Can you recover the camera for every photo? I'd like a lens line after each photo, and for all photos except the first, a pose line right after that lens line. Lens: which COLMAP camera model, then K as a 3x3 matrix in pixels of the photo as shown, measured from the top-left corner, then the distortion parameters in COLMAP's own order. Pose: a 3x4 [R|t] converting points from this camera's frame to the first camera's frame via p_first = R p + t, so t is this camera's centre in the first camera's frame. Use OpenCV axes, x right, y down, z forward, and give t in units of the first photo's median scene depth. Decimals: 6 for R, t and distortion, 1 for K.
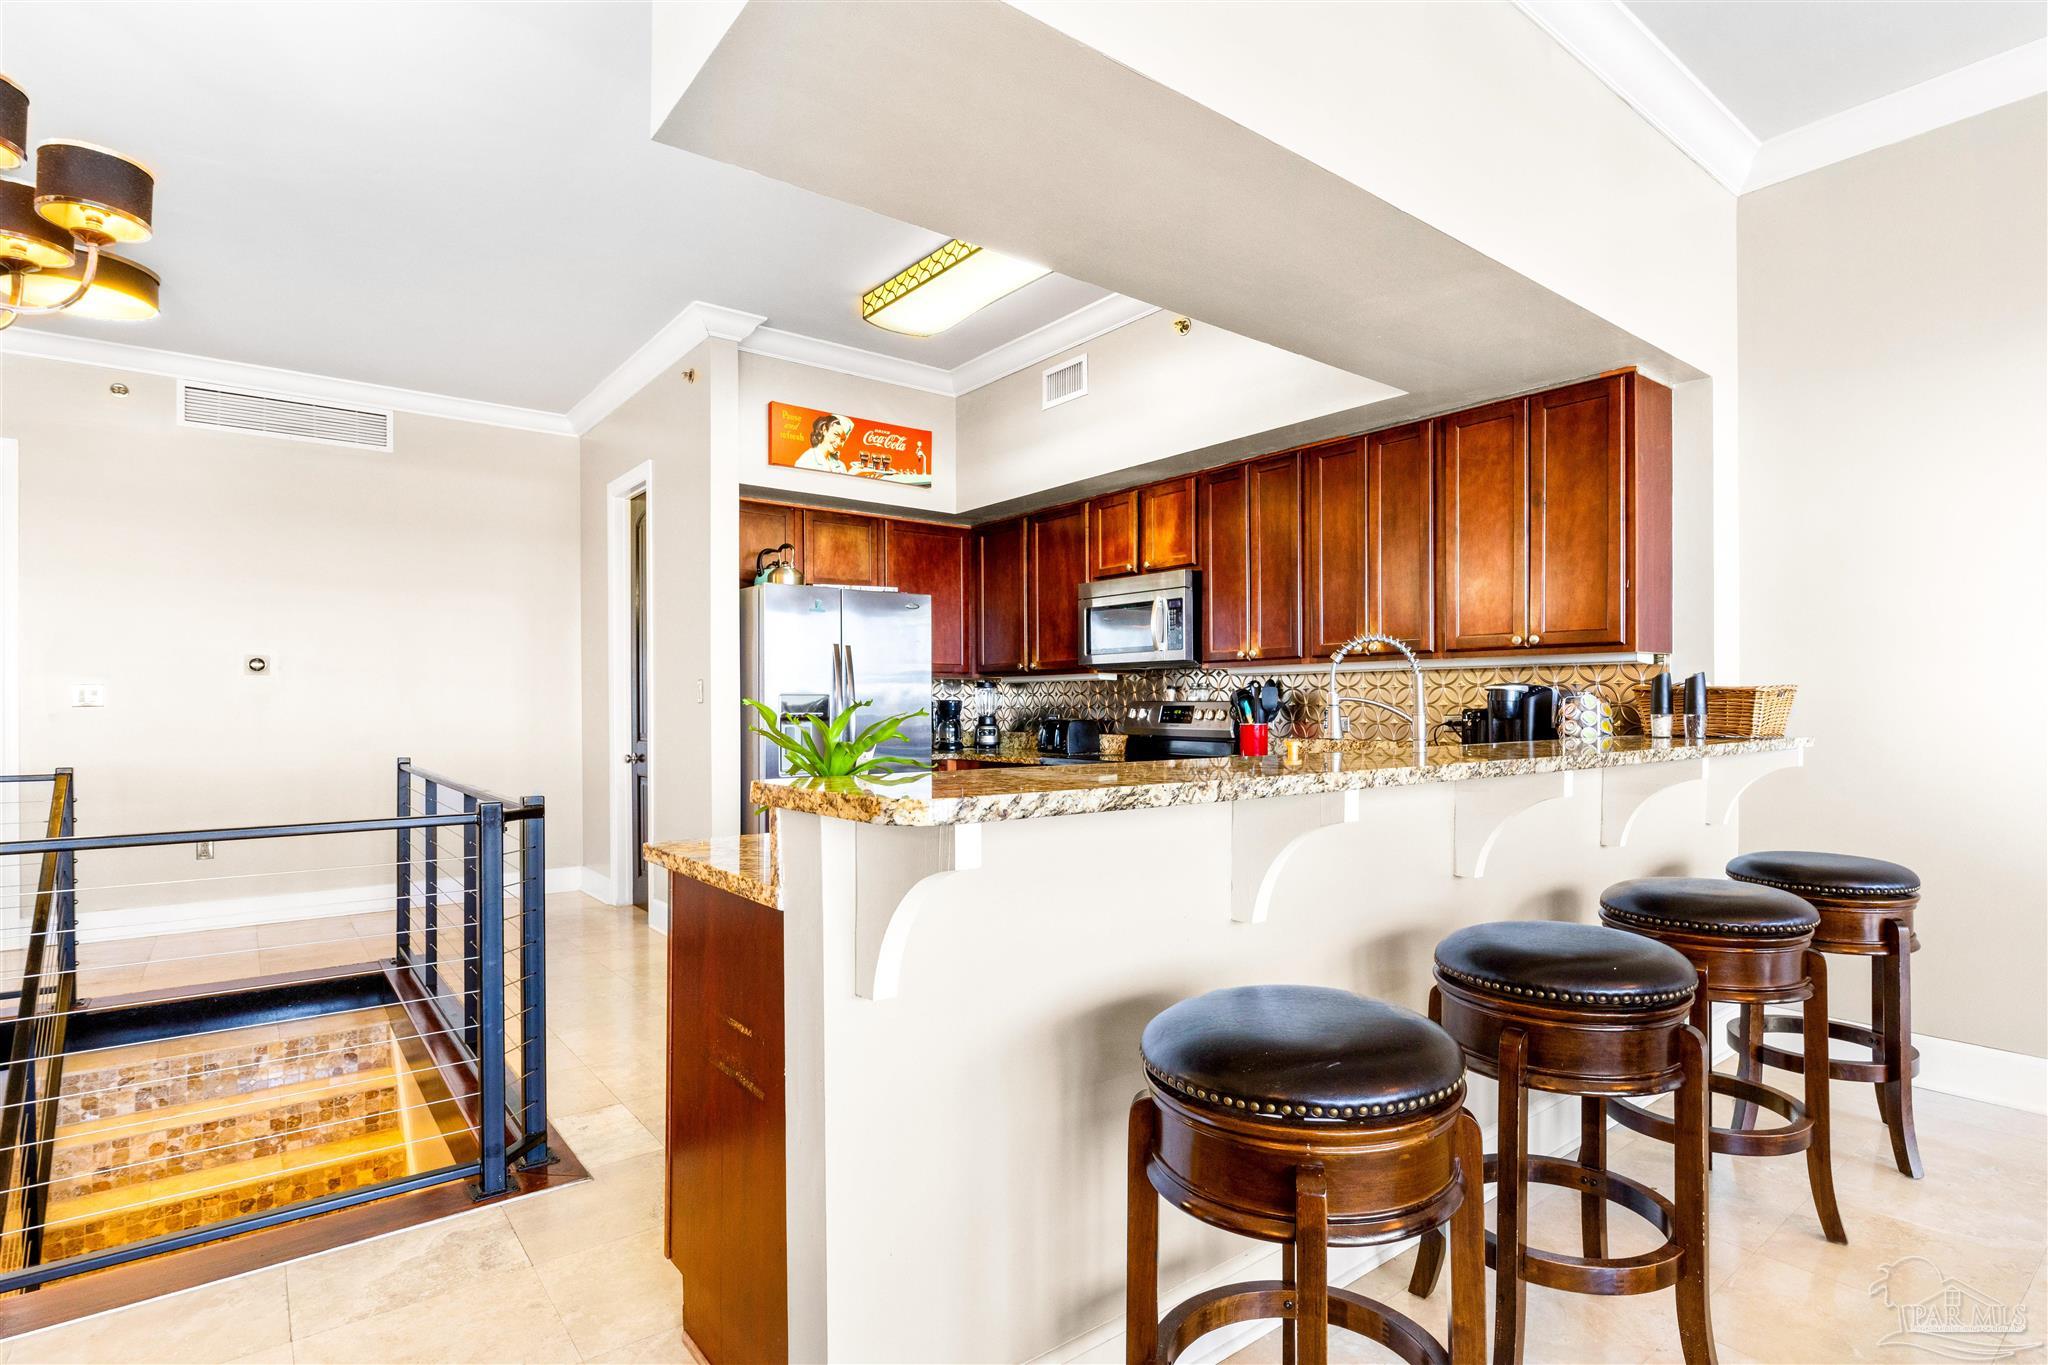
lens RADIAL K [[1031.5, 0, 1072.9], [0, 1031.5, 713.1], [0, 0, 1]] dist [-0.000118, -0.000035]
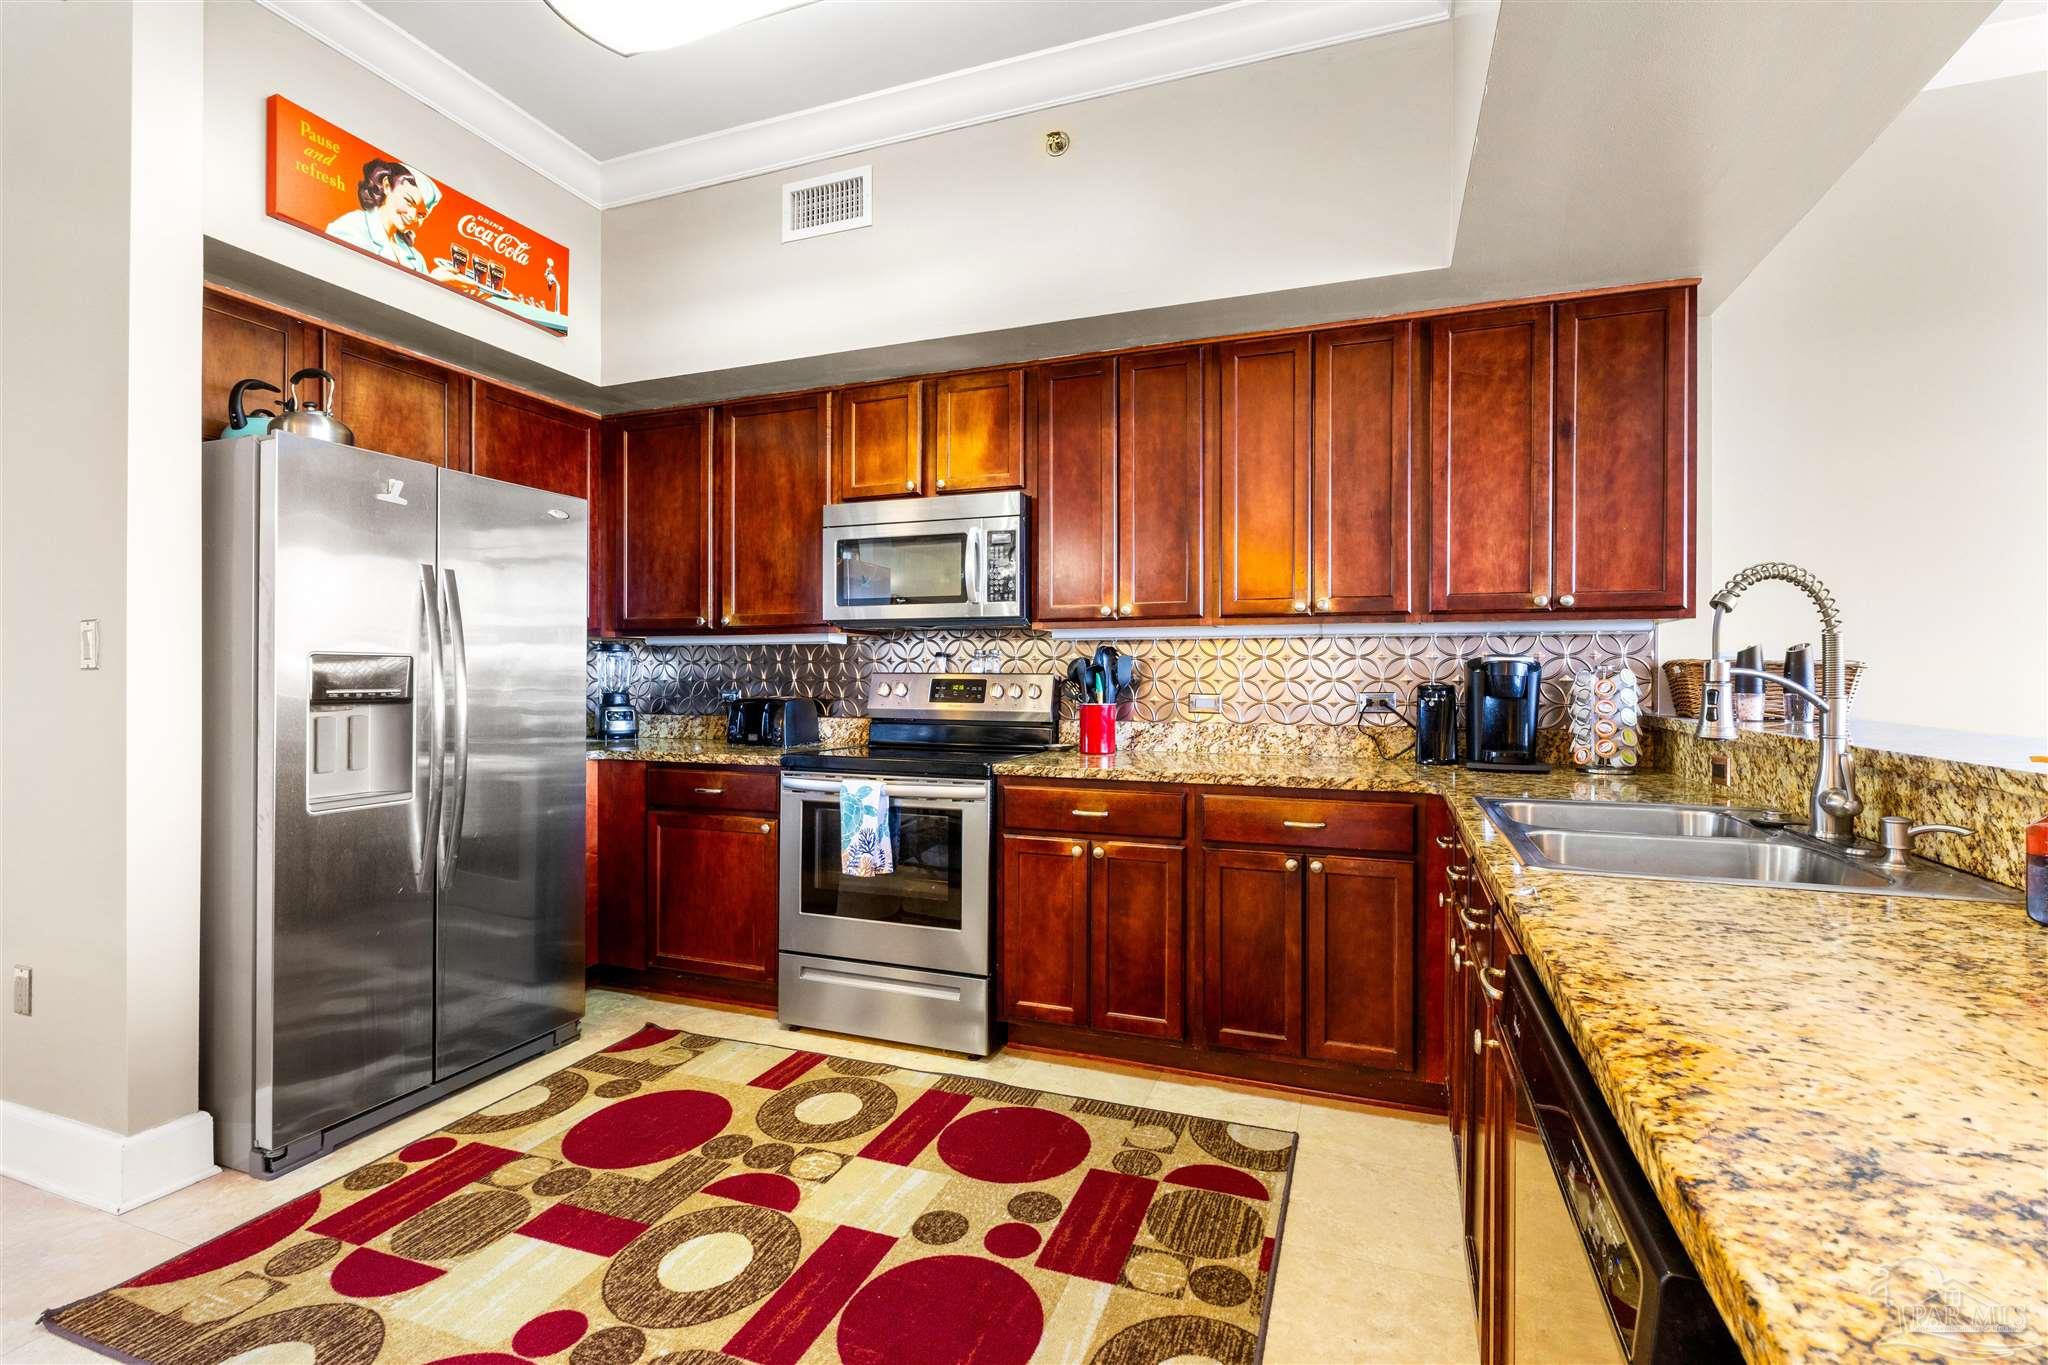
lens RADIAL K [[913.2, 0, 1029.5], [0, 913.2, 674.6], [0, 0, 1]] dist [-0.002129, -0.000543]
pose [[0.863079, 0.004110, 0.505052, -0.190332], [0.000320, 0.999962, -0.008685, -0.004578], [-0.505069, 0.007657, 0.863045, 0.402827]]
